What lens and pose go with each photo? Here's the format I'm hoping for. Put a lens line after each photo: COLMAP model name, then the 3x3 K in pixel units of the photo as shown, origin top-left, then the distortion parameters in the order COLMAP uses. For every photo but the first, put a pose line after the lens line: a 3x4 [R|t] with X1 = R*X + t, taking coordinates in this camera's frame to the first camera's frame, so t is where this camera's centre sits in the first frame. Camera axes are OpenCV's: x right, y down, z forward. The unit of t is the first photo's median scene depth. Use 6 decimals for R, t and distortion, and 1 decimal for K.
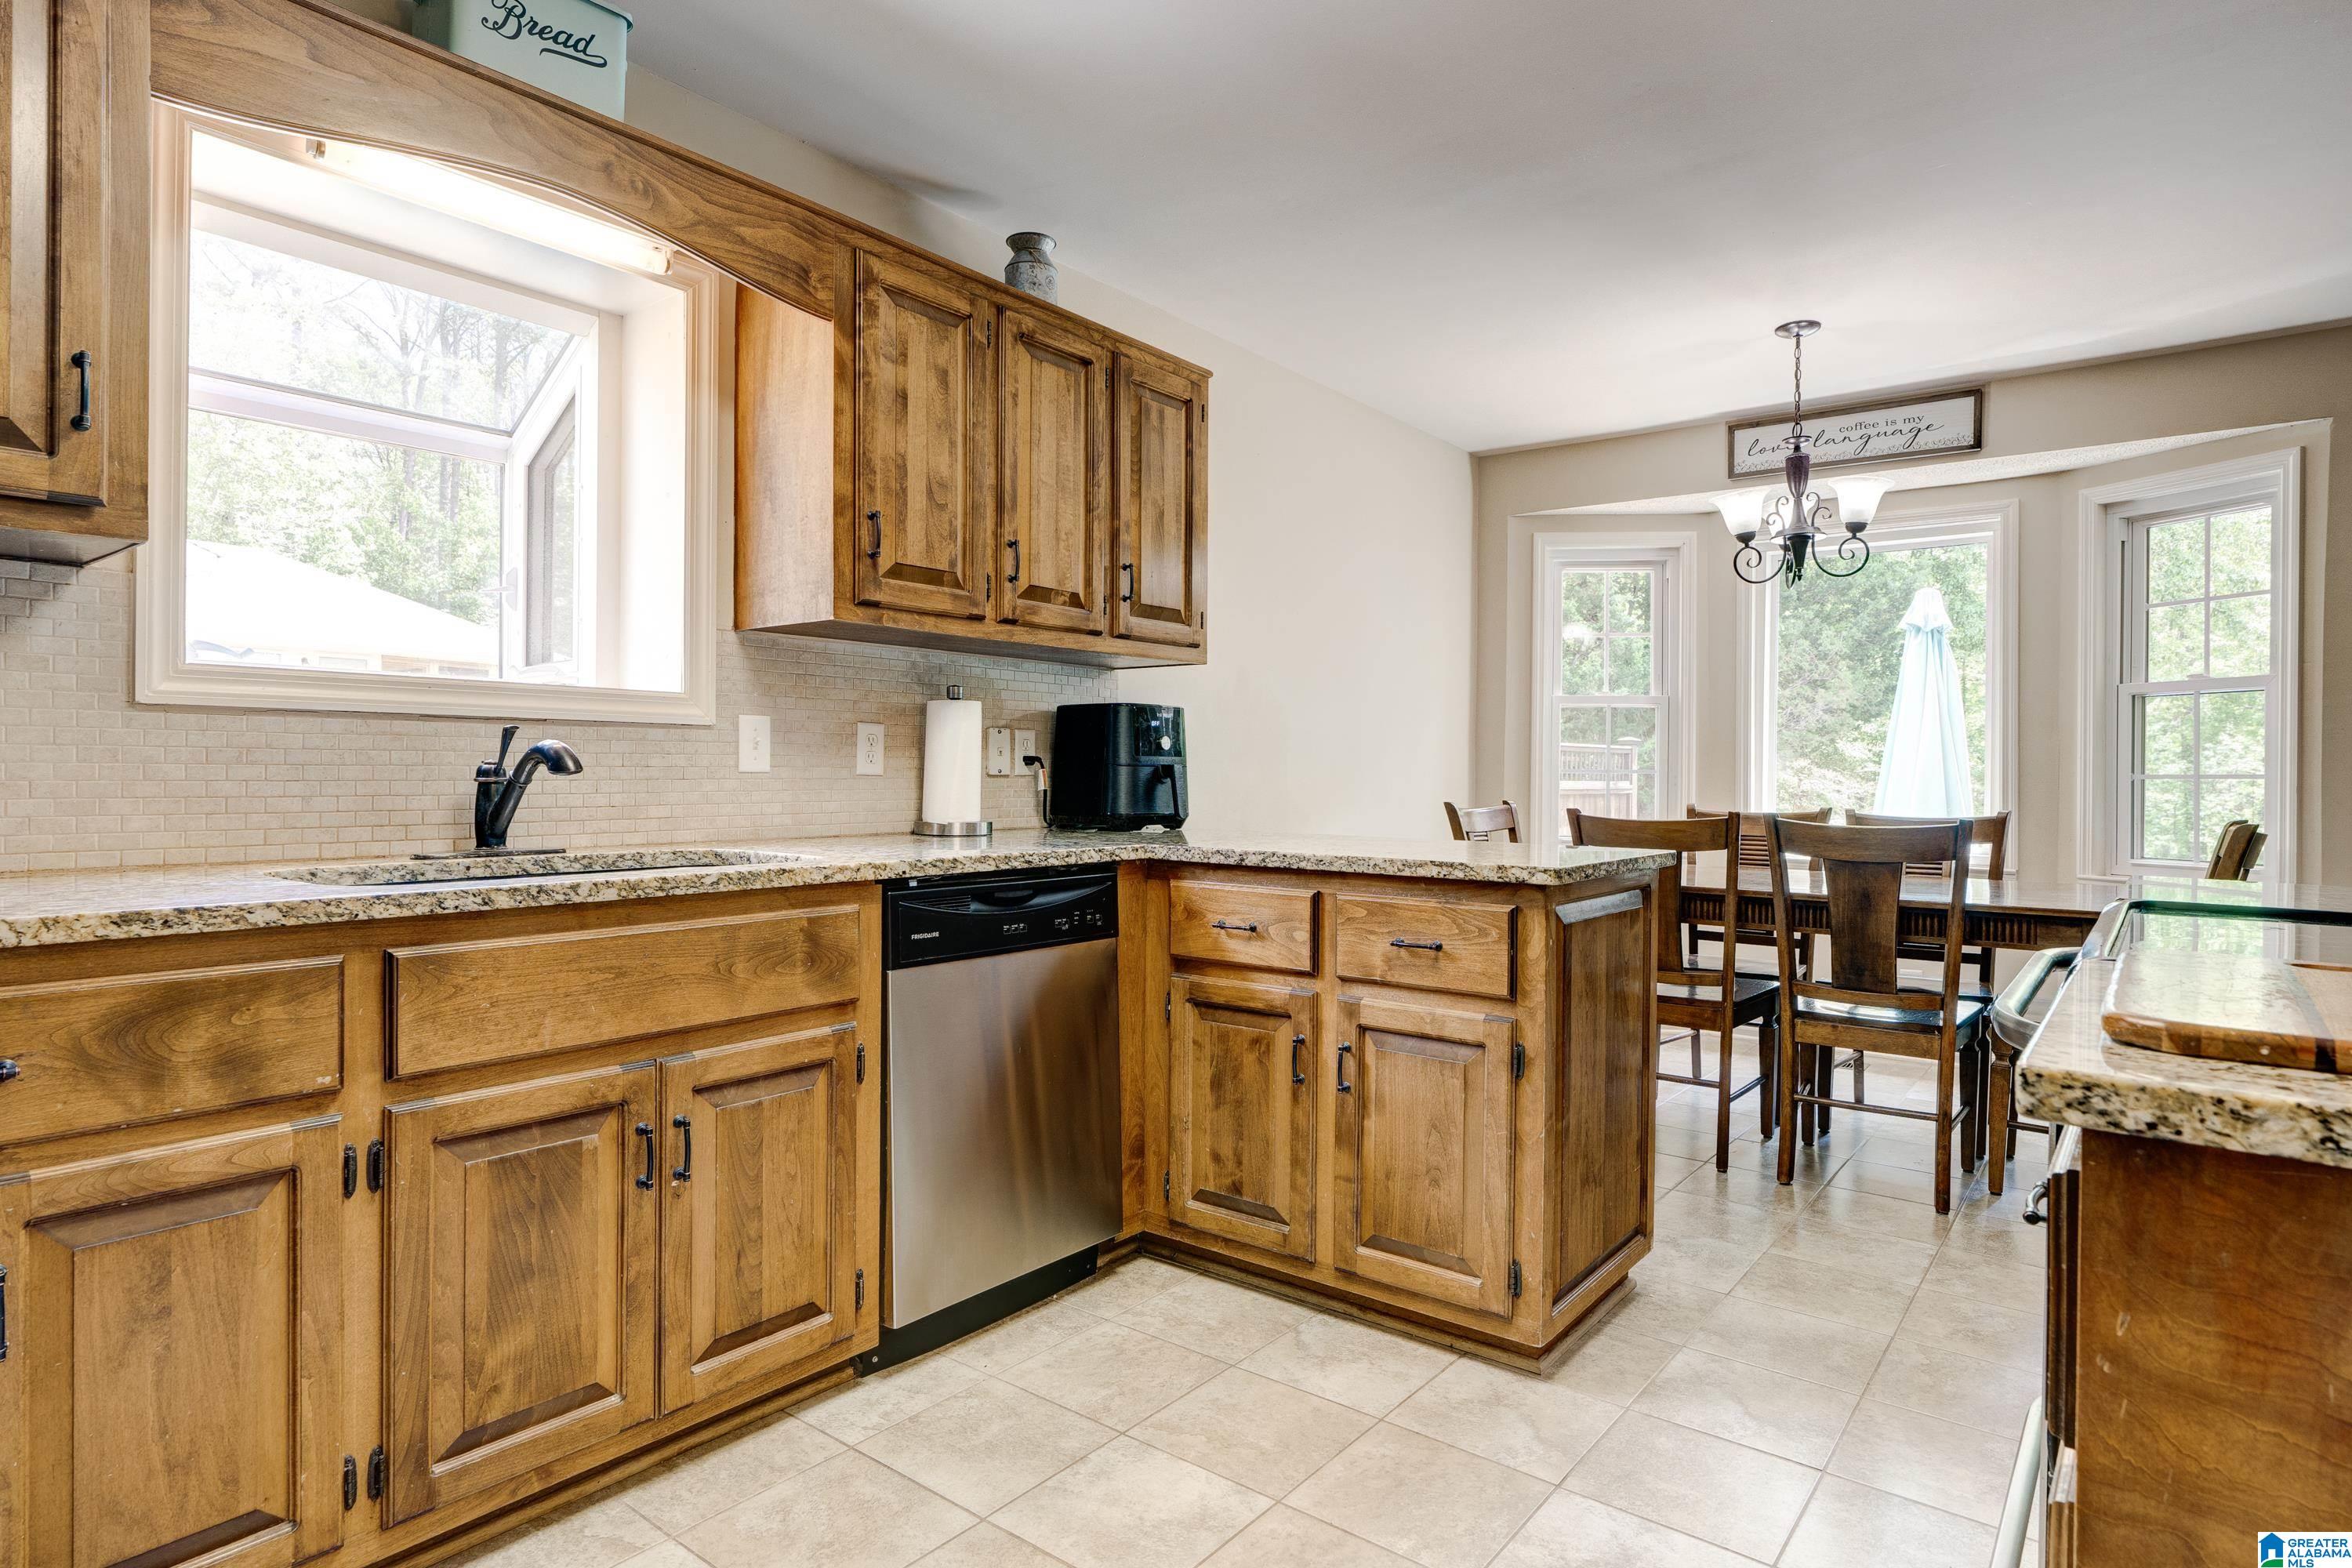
lens RADIAL K [[1265.2, 0, 1176.0], [0, 1265.2, 784.0], [0, 0, 1]] dist [-0.002027, -0.000049]
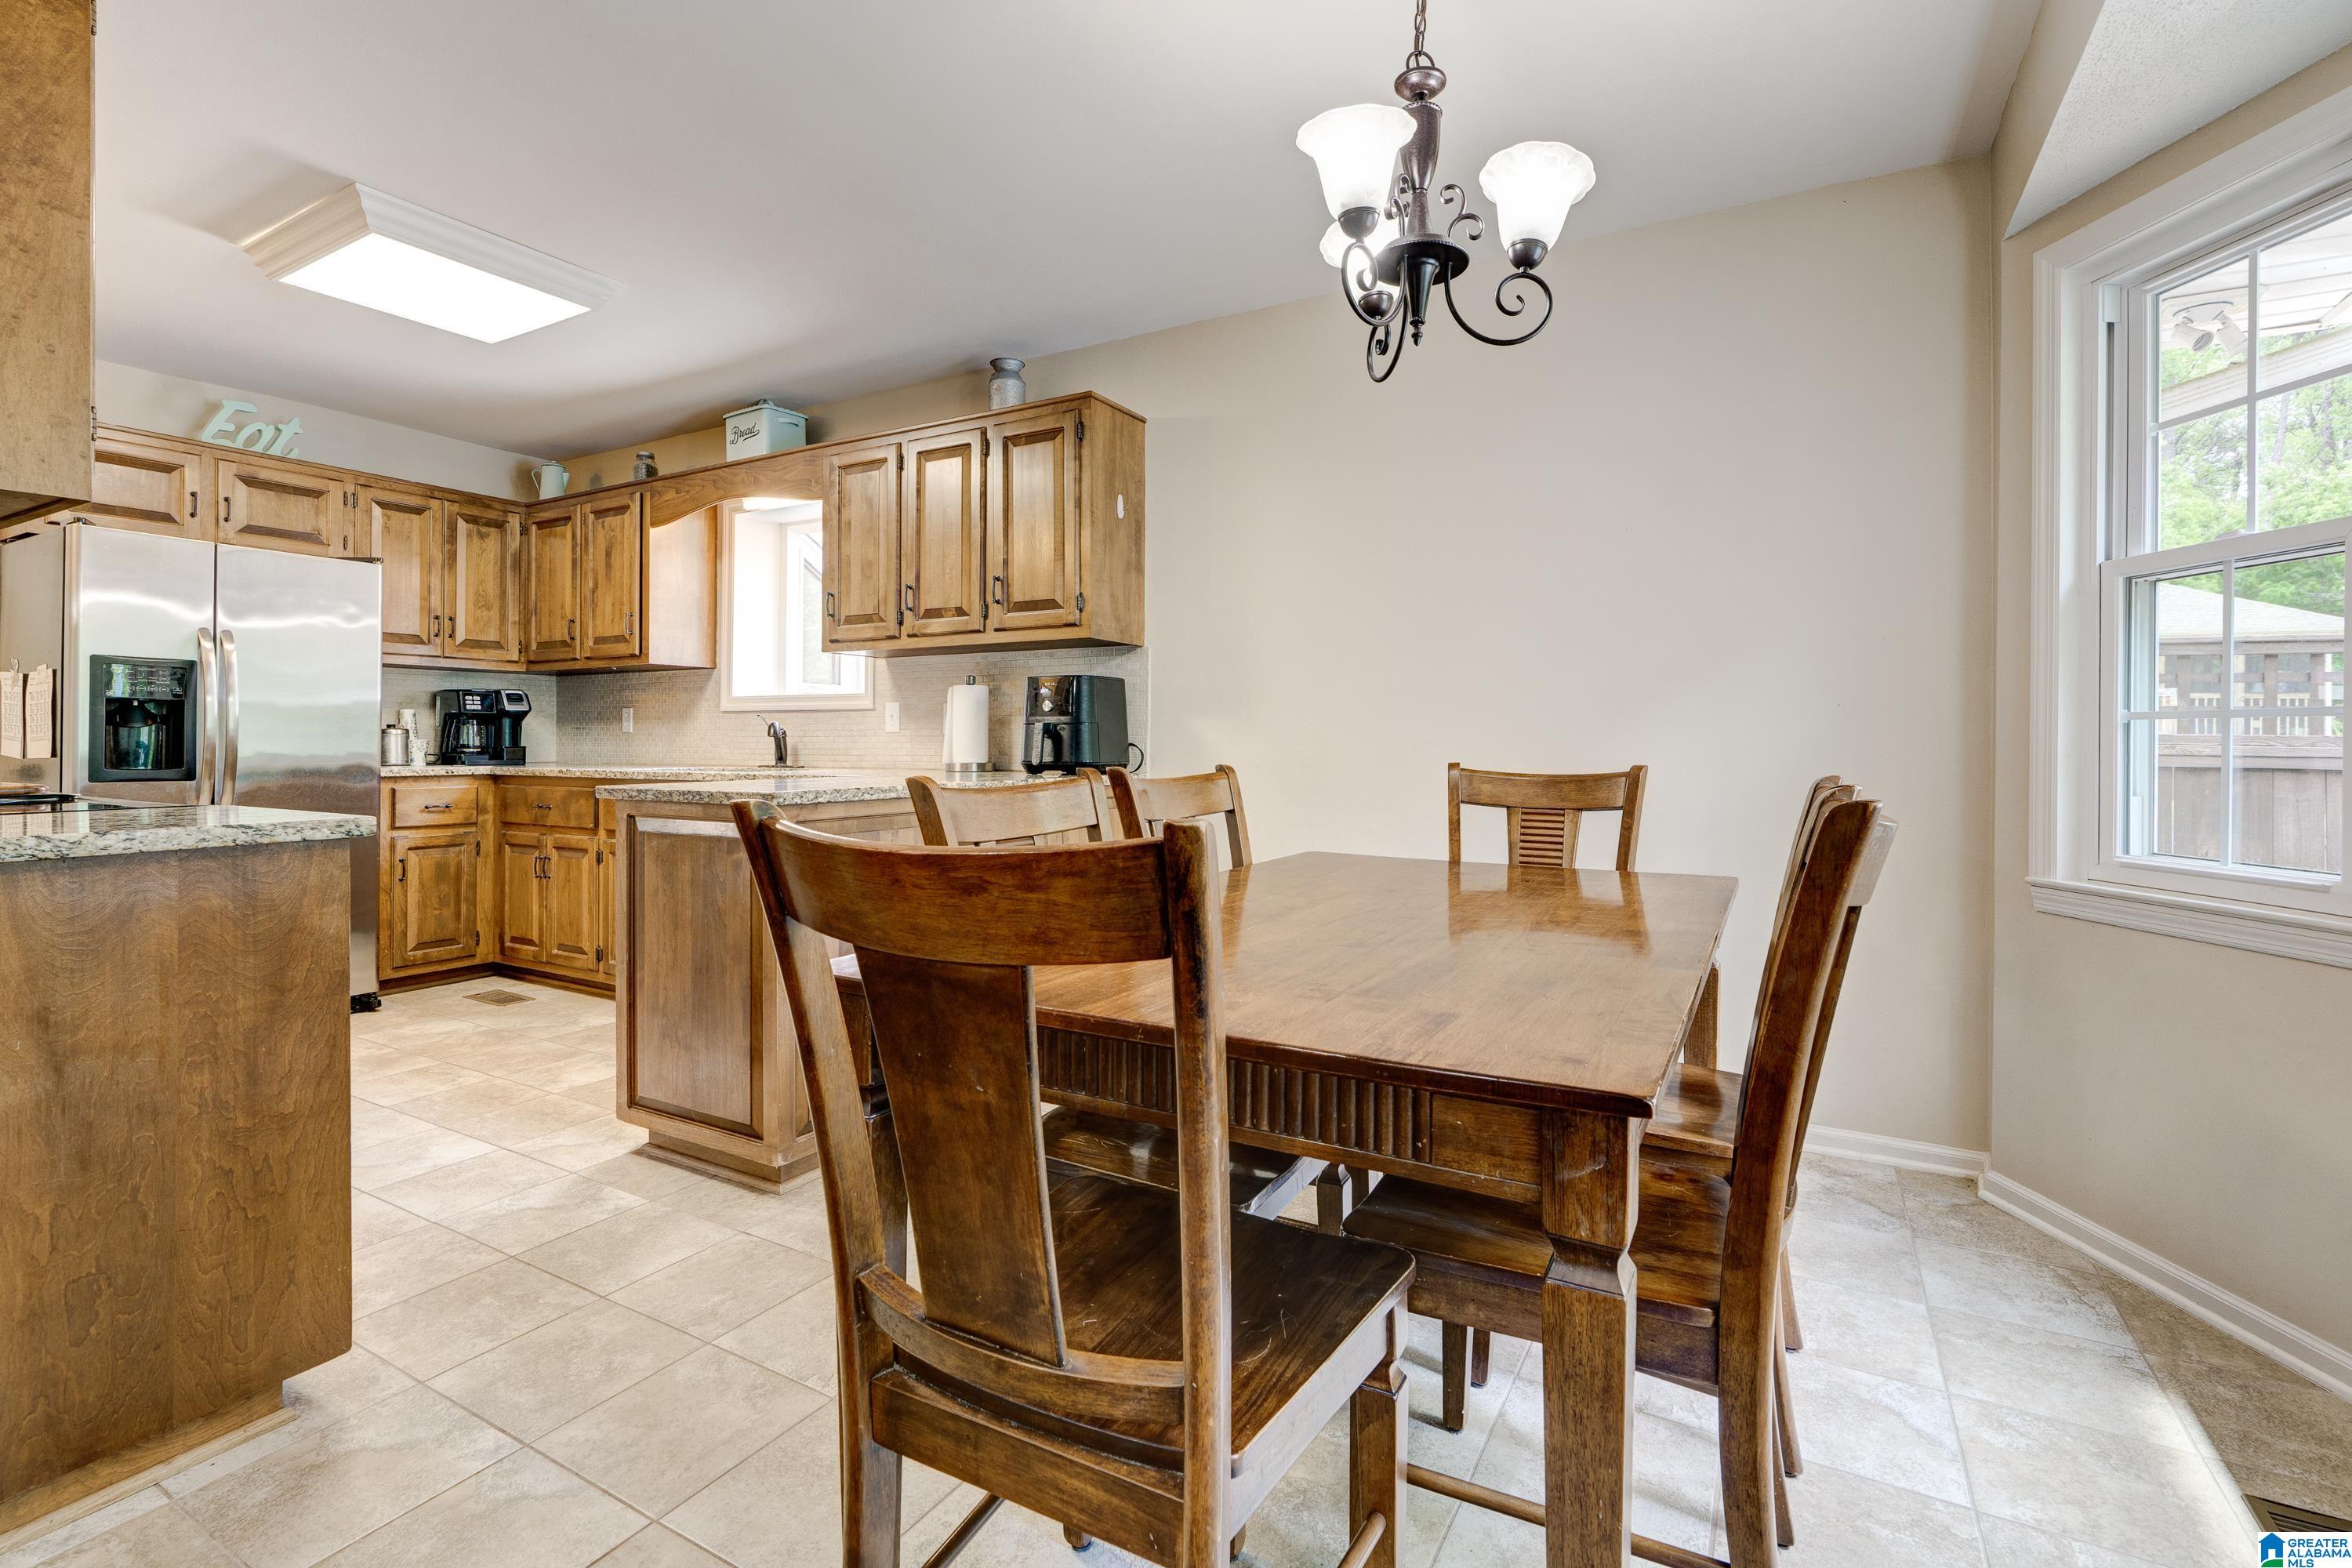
lens RADIAL K [[1073.8, 0, 1172.9], [0, 1073.8, 741.9], [0, 0, 1]] dist [-0.002291, -0.000442]
pose [[0.146602, -0.008185, -0.989162, 1.277475], [-0.011104, 0.999889, -0.009919, 0.015660], [0.989133, 0.012438, 0.146495, 1.152840]]
